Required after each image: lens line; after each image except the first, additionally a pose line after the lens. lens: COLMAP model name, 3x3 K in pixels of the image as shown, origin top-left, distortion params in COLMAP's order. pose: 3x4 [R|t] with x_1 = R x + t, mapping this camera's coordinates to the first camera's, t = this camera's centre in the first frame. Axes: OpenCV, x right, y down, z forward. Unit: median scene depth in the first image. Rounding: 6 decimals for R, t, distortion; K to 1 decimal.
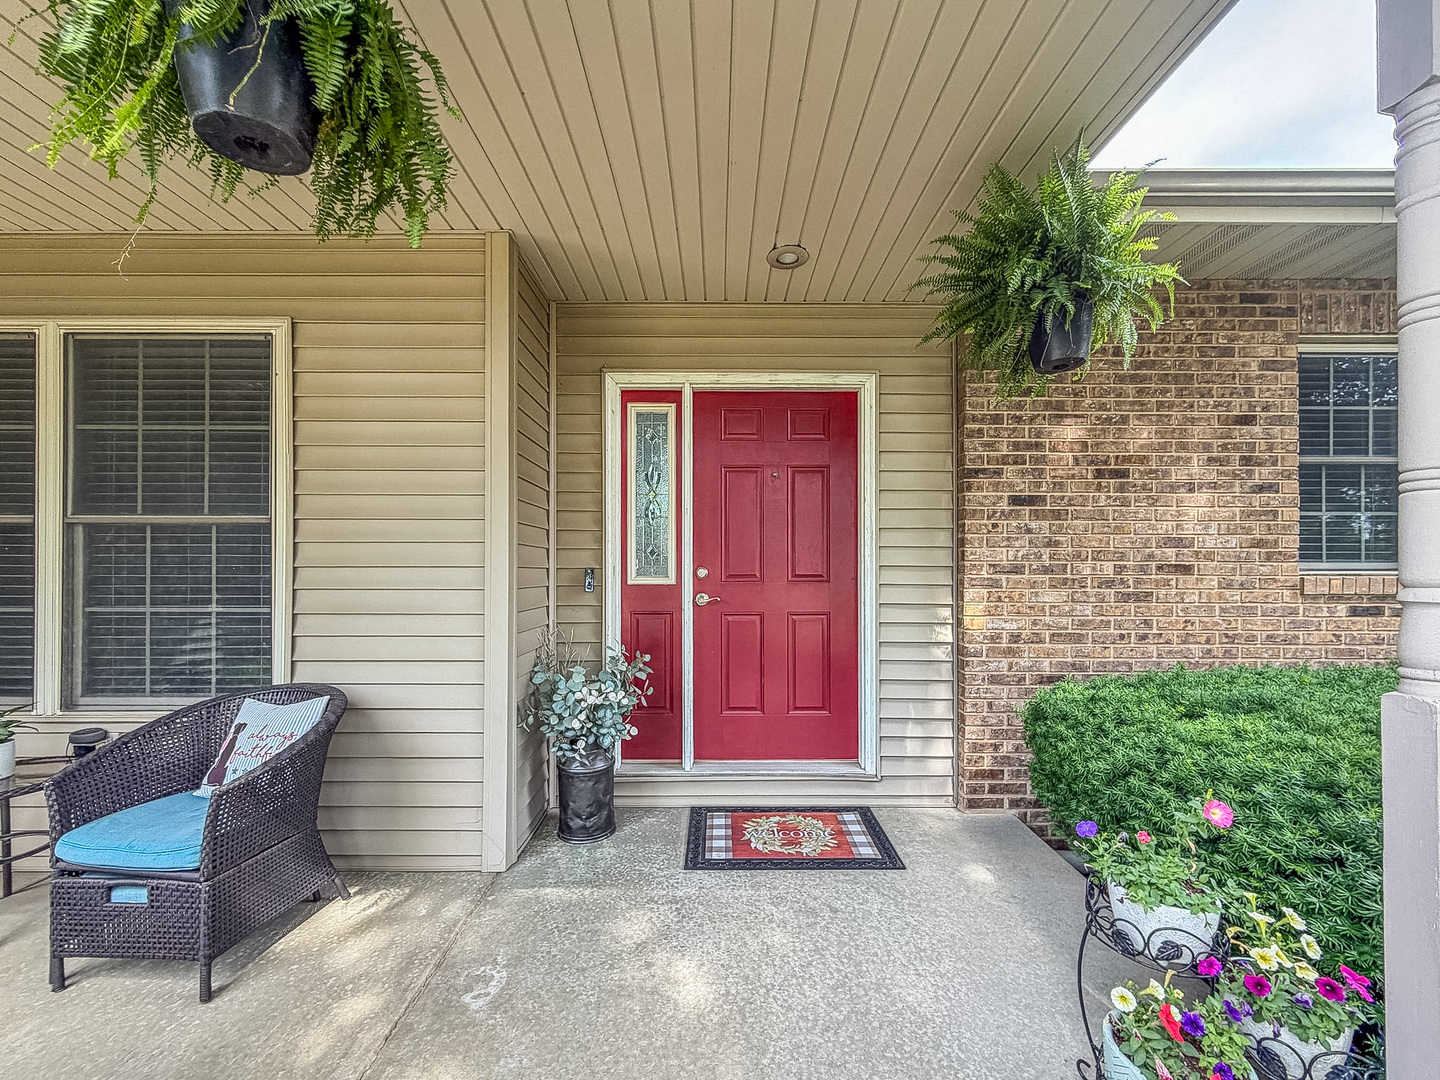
lens RADIAL K [[595.9, 0, 747.2], [0, 595.9, 569.1], [0, 0, 1]] dist [-0.000149, 0.000057]
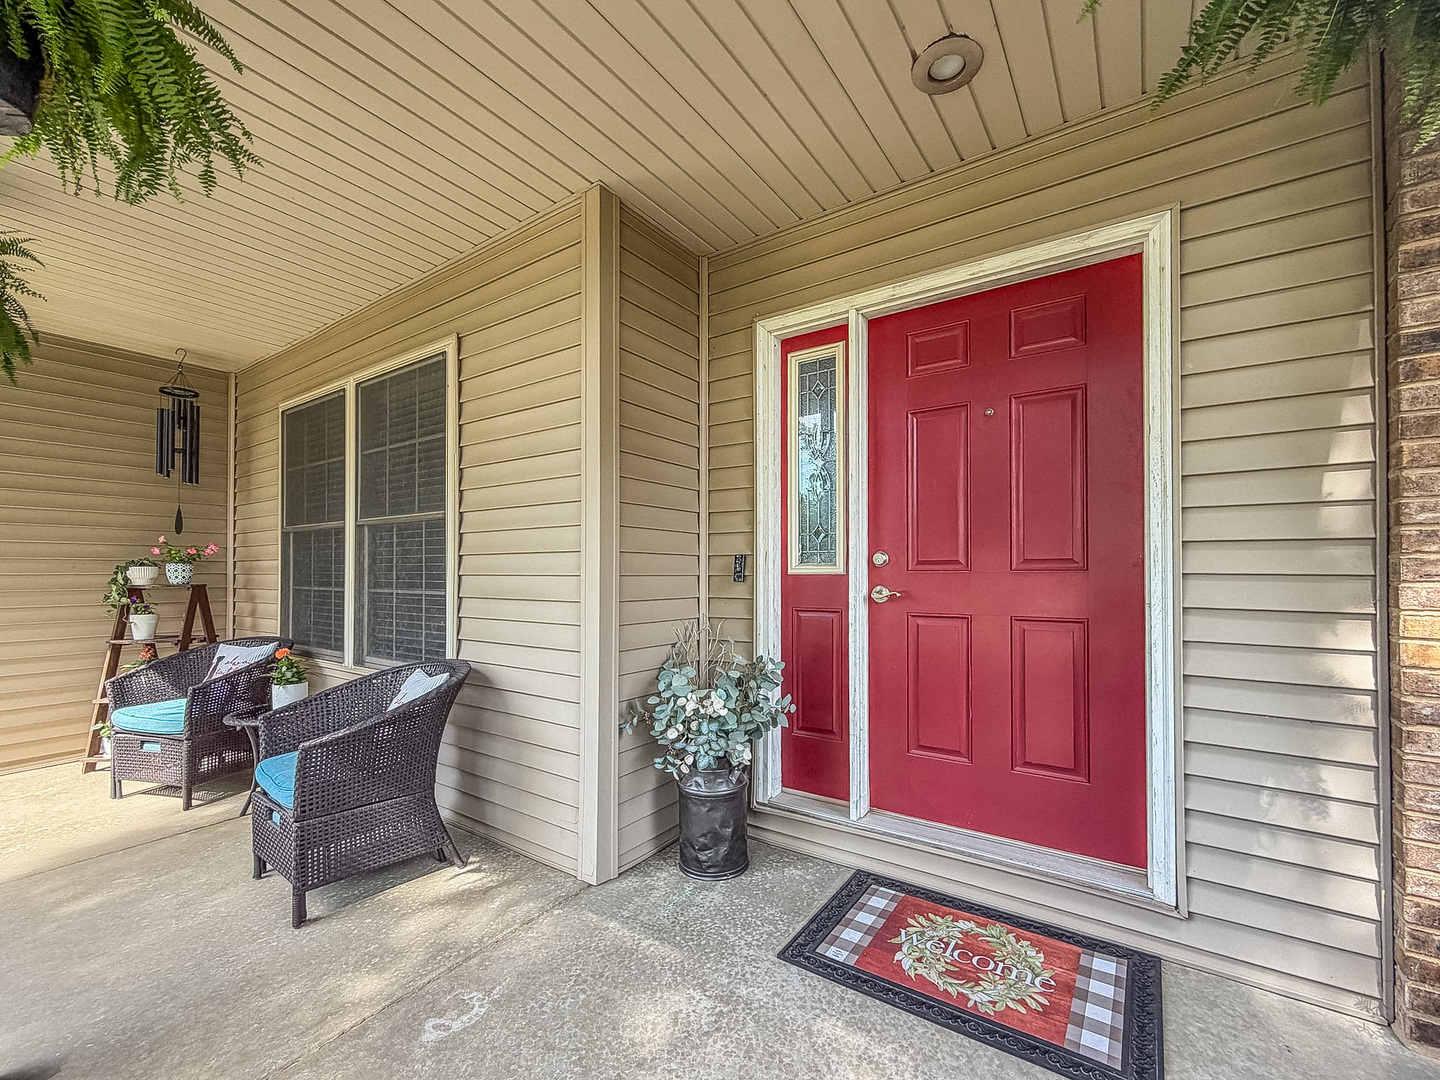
lens RADIAL K [[617.4, 0, 663.7], [0, 617.4, 564.8], [0, 0, 1]] dist [0.001306, -0.000064]
pose [[0.796833, -0.007663, -0.604151, 0.189391], [0.005350, 0.999970, -0.005627, 0.017731], [0.604176, 0.001251, 0.796850, 0.234614]]
